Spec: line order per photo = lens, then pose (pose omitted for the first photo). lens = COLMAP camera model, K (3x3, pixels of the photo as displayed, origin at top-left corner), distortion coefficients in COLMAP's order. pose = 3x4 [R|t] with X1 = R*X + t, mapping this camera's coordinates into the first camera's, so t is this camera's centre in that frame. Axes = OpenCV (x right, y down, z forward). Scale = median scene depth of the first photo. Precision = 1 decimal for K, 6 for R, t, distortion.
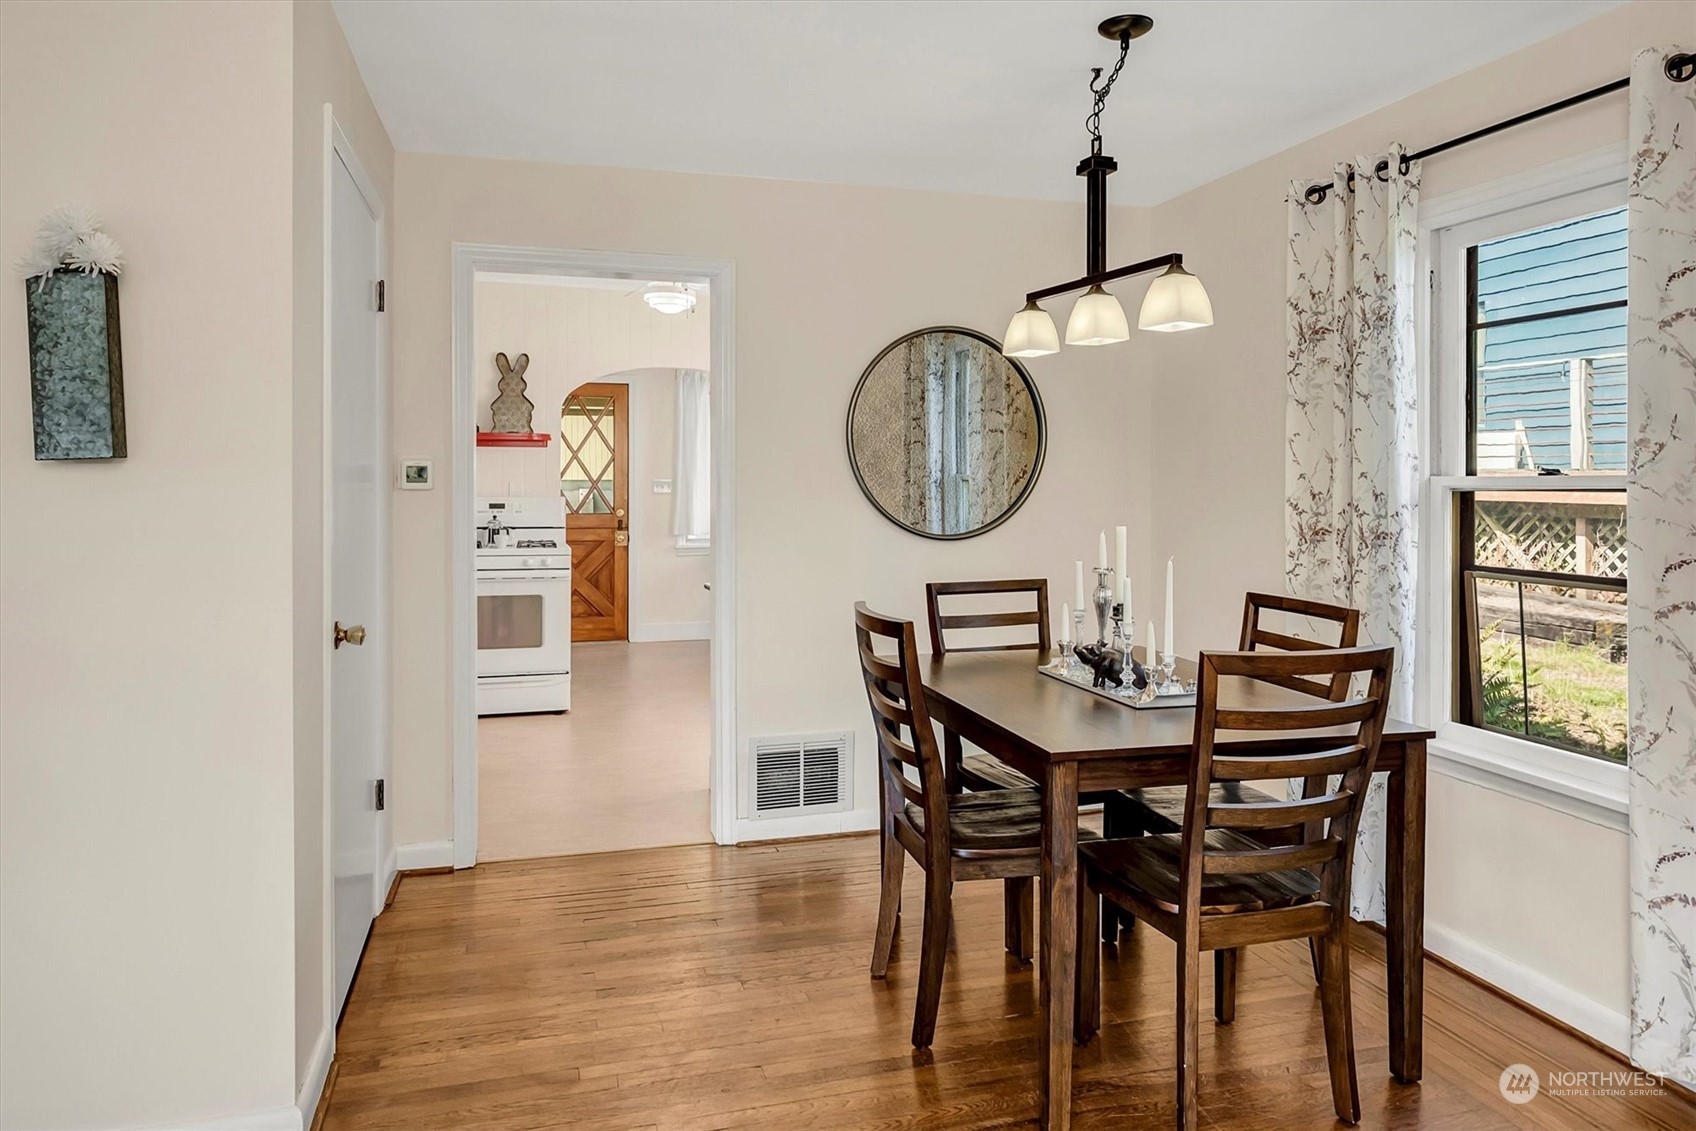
lens RADIAL K [[1132.4, 0, 816.9], [0, 1132.4, 491.8], [0, 0, 1]] dist [-0.000214, 0.000055]
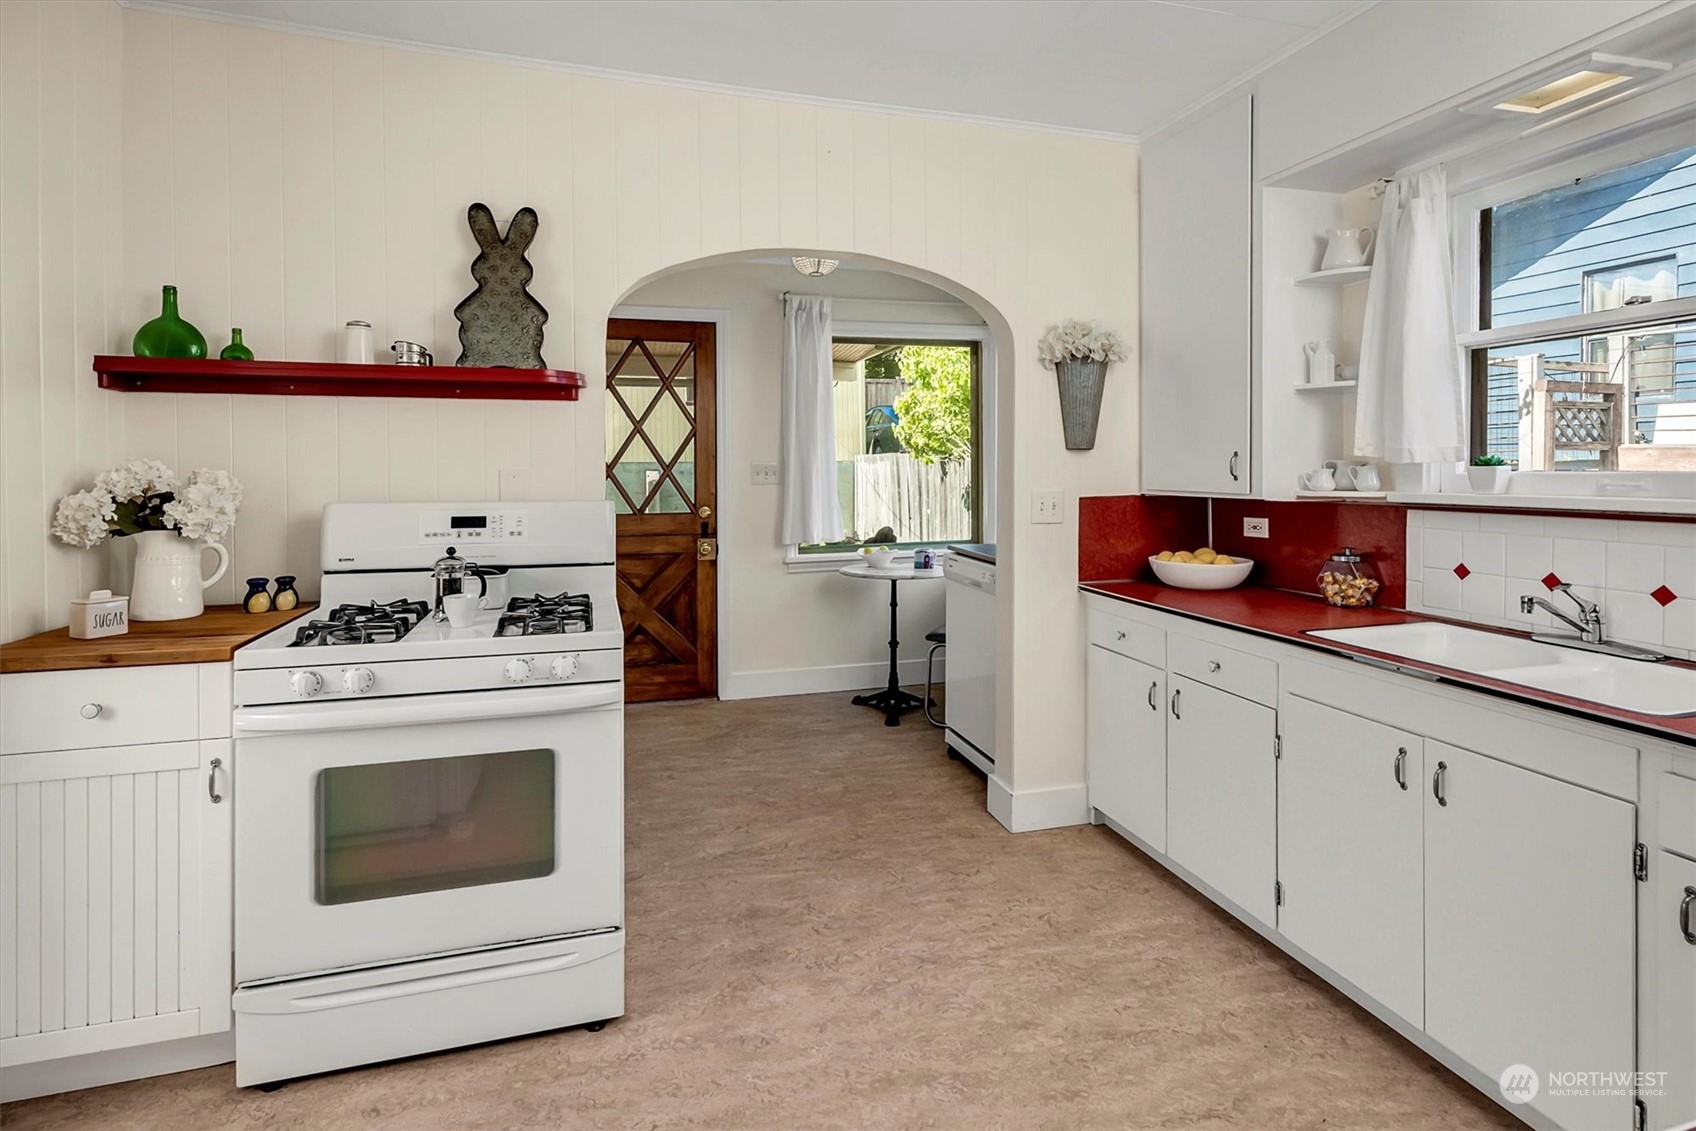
lens RADIAL K [[834.6, 0, 823.8], [0, 834.6, 480.5], [0, 0, 1]] dist [0.008704, 0.000024]
pose [[0.999986, -0.004989, 0.002004, -0.103586], [0.004965, 0.999916, 0.011955, -0.006185], [-0.002063, -0.011945, 0.999927, 0.500469]]
